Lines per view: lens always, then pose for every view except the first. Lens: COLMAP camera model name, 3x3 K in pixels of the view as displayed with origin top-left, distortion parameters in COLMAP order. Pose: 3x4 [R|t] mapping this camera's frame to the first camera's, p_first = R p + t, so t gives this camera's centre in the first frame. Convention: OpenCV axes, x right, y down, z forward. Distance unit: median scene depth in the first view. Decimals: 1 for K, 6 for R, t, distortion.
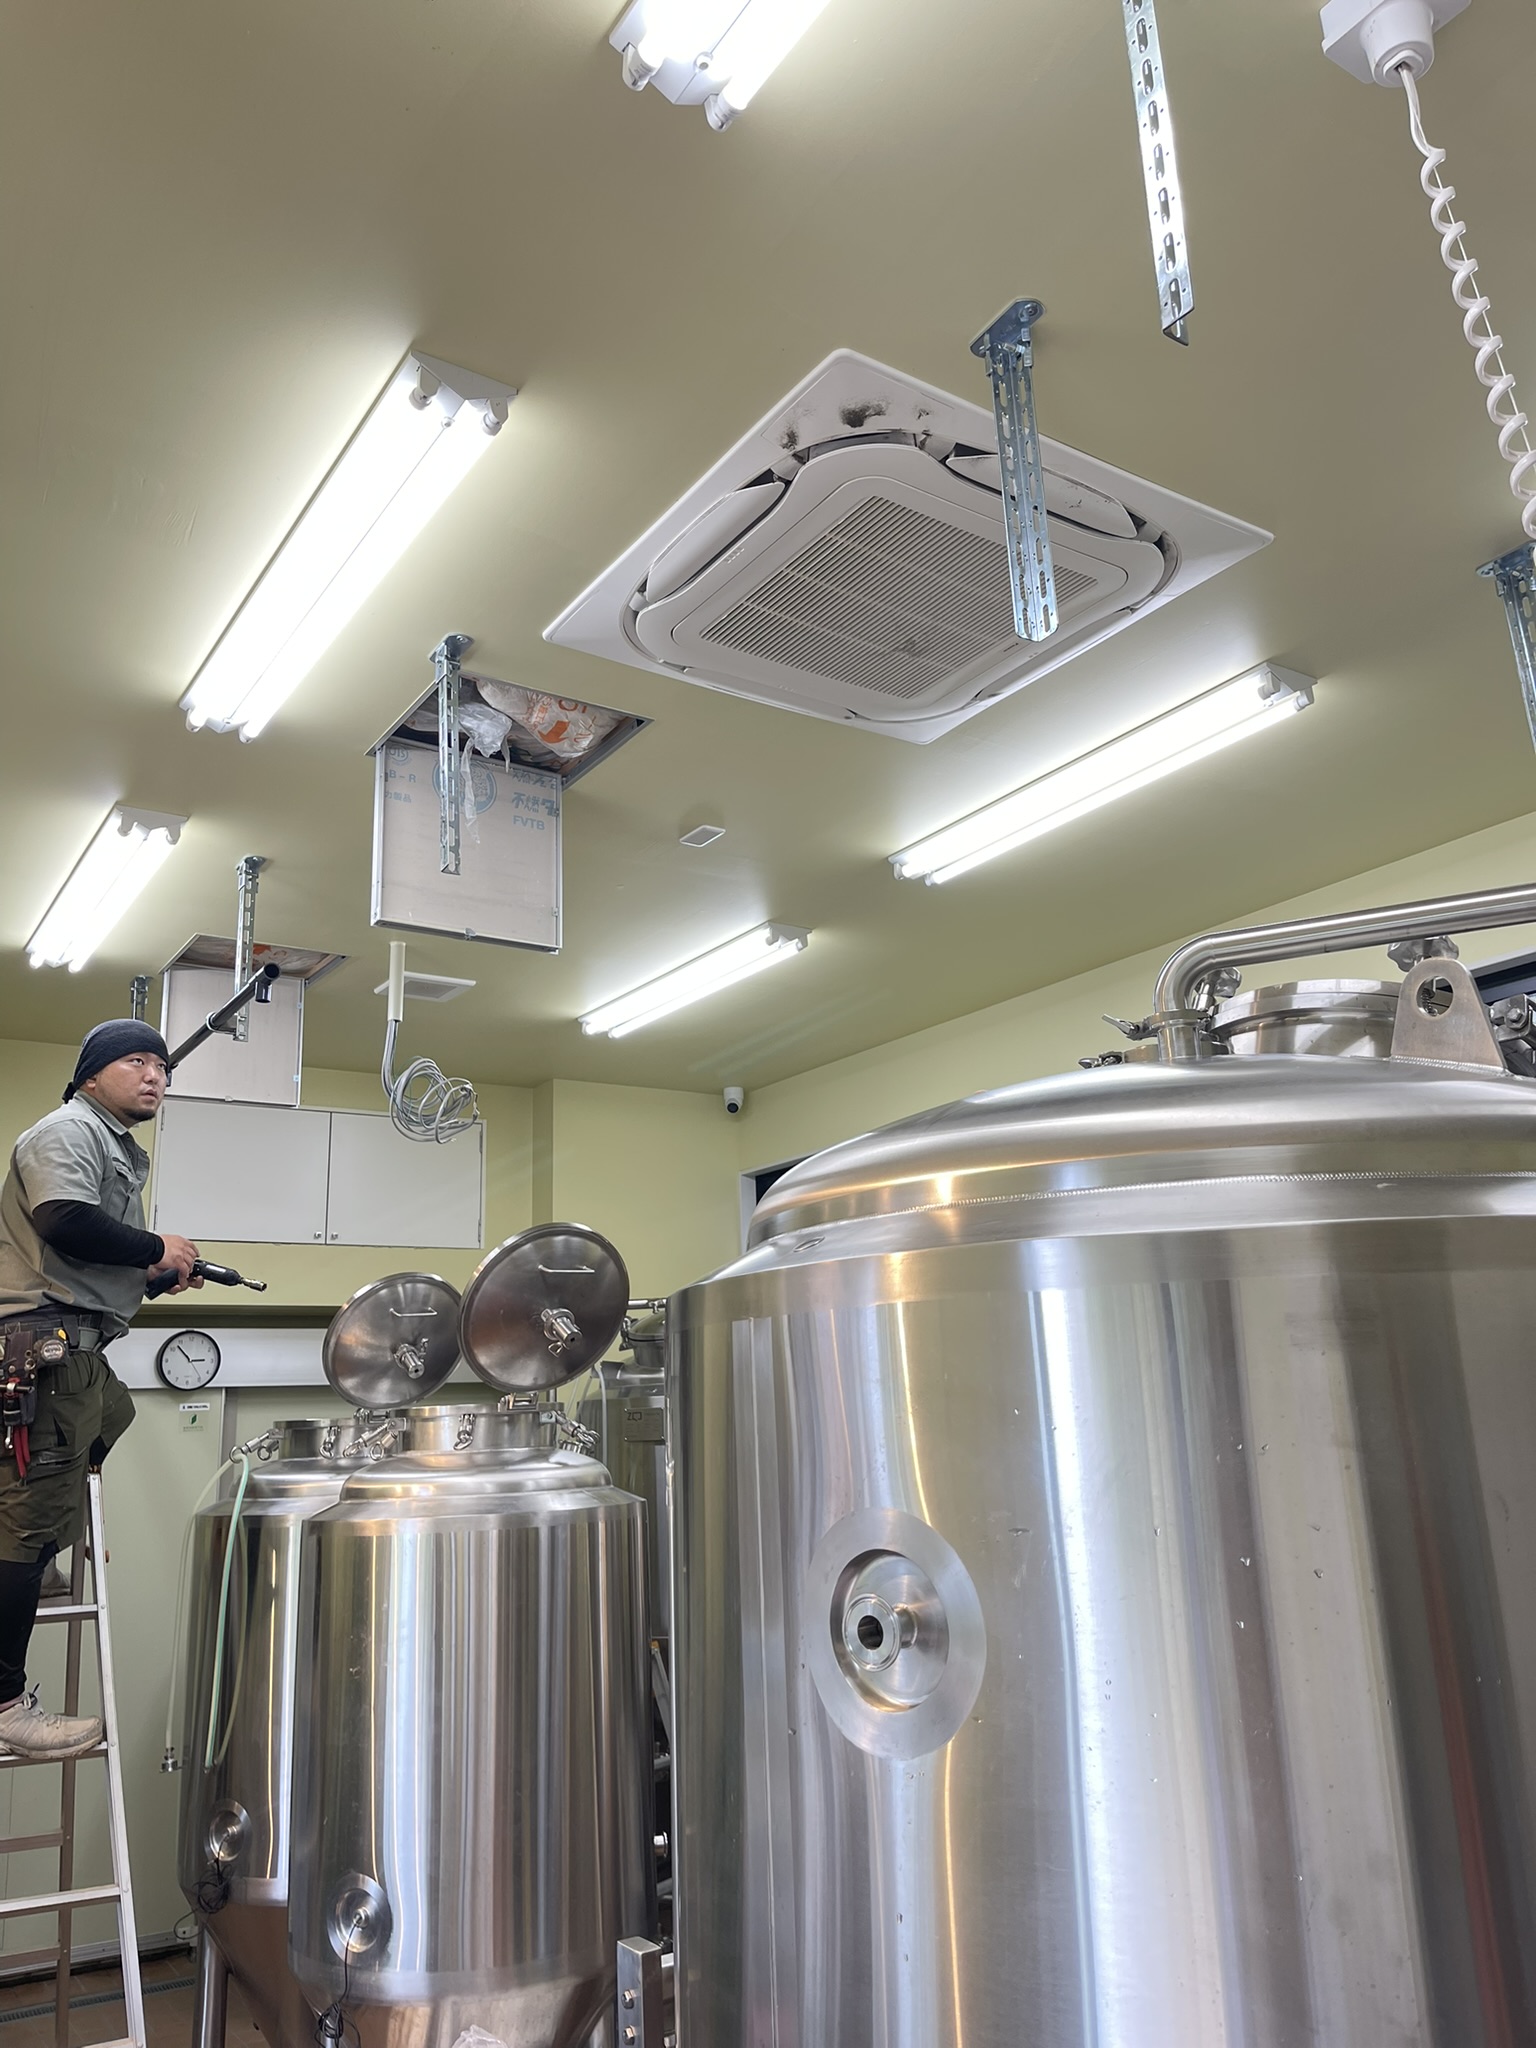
lens RADIAL K [[1541.8, 0, 768.0], [0, 1541.8, 1024.0], [0, 0, 1]] dist [0.043868, -0.000492]
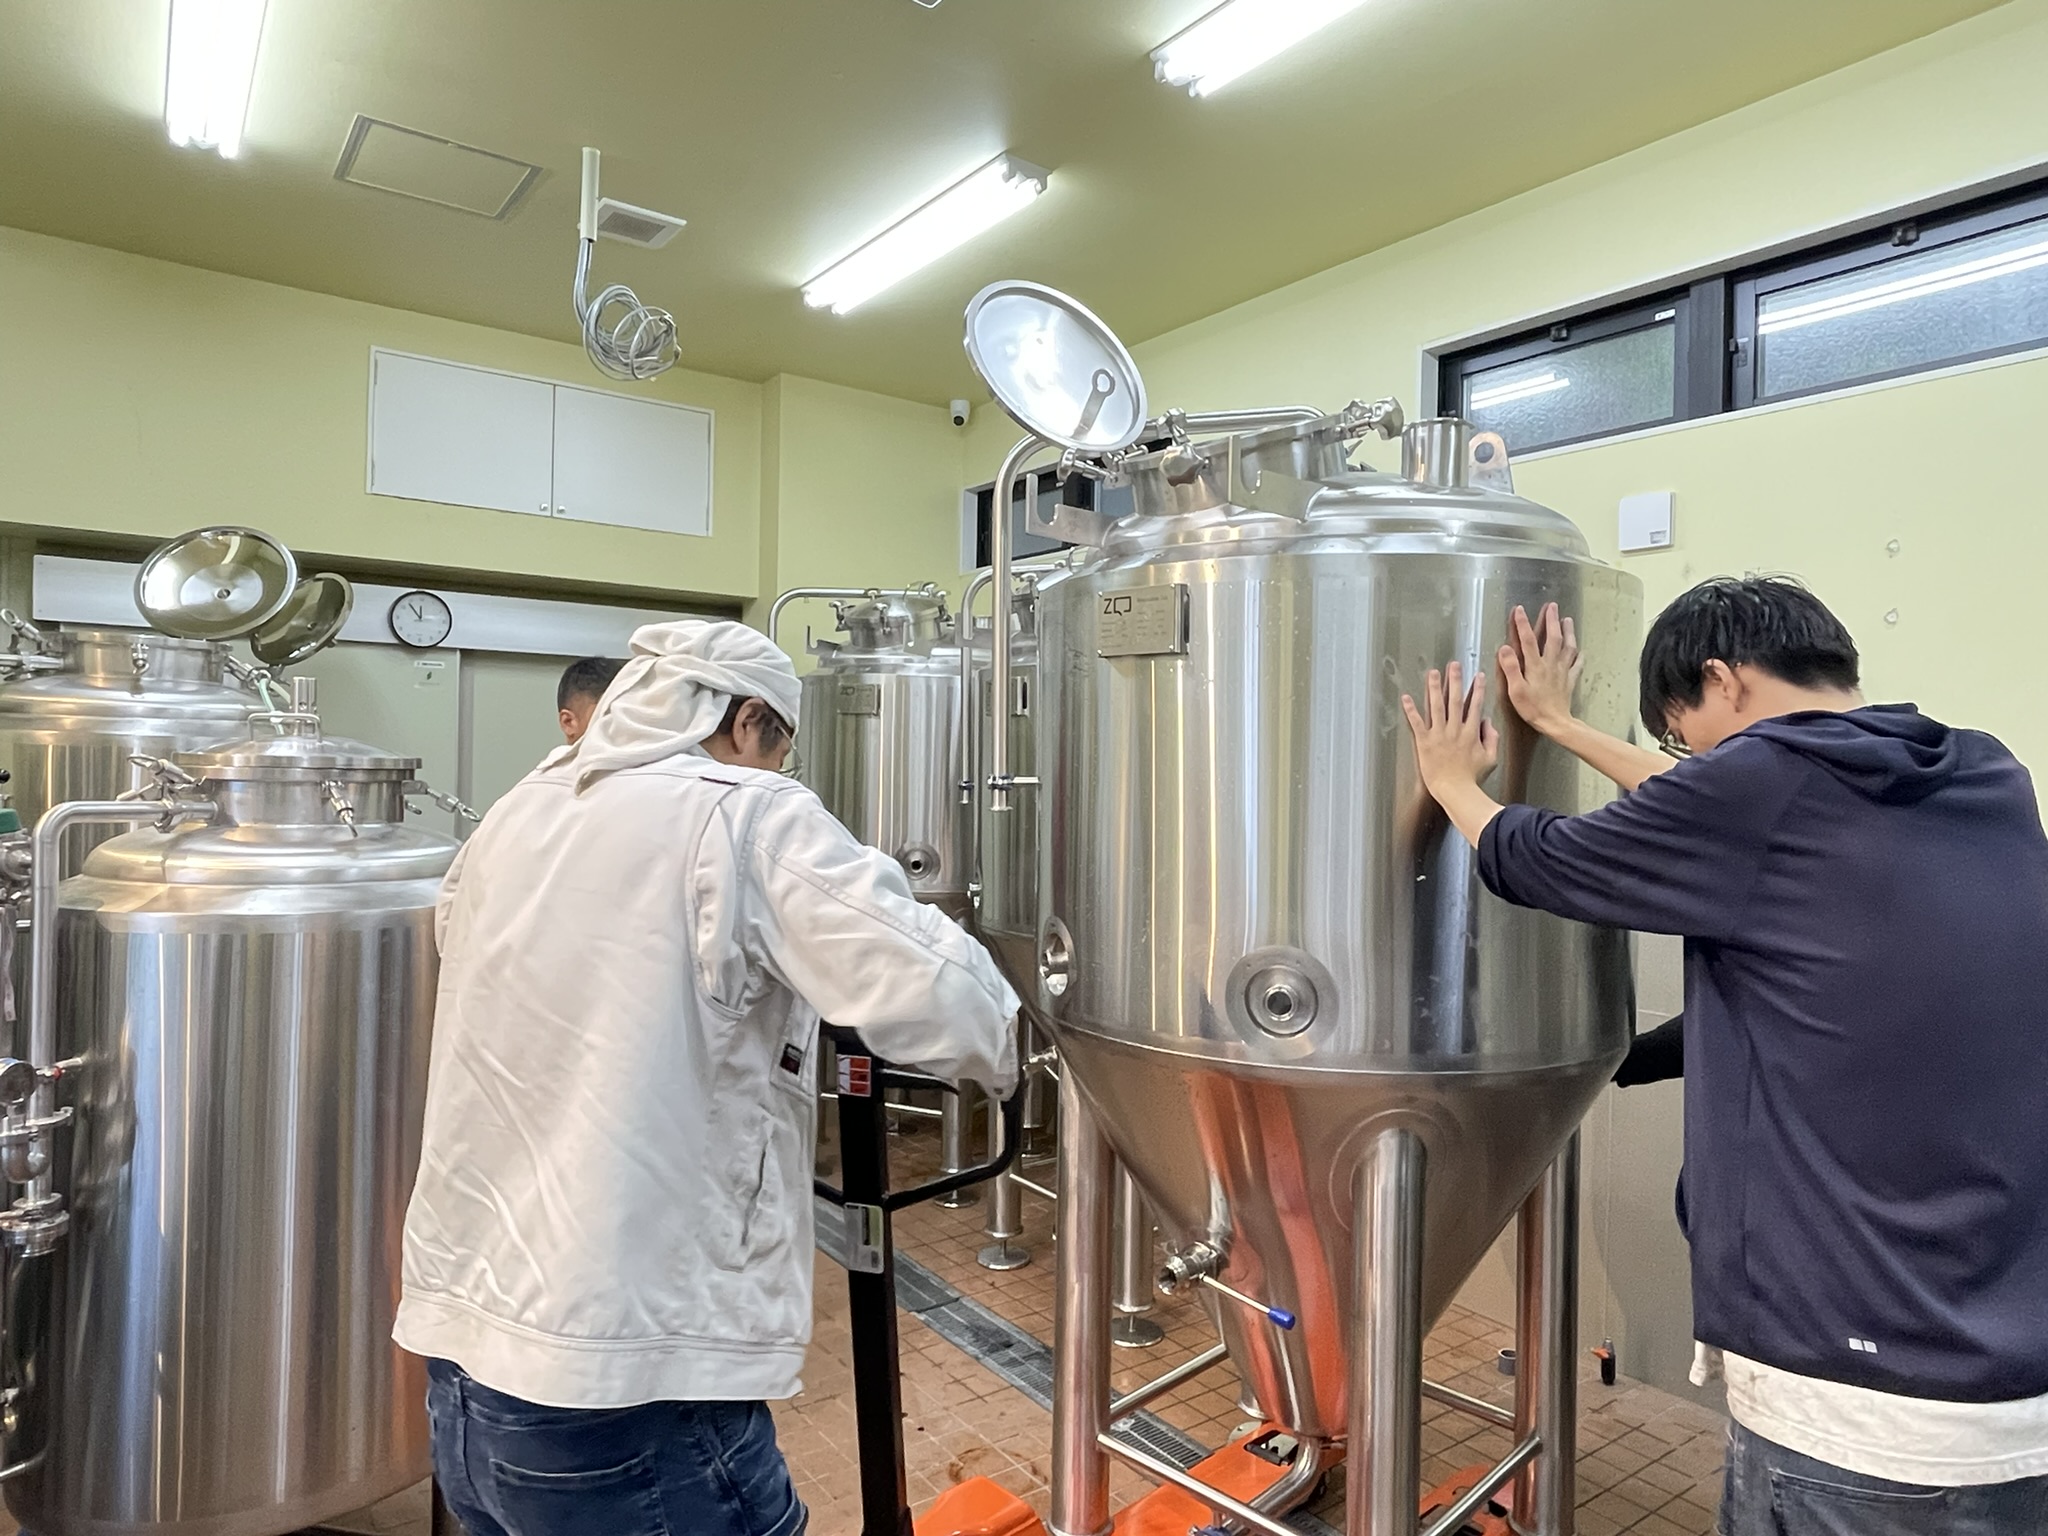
lens RADIAL K [[1255.3, 0, 1024.0], [0, 1255.3, 768.0], [0, 0, 1]] dist [0.001195, 0.000984]
pose [[0.997908, 0.052872, 0.037216, 0.002294], [-0.060731, 0.963995, 0.258894, 0.076287], [-0.022188, -0.260612, 0.965189, 0.170775]]
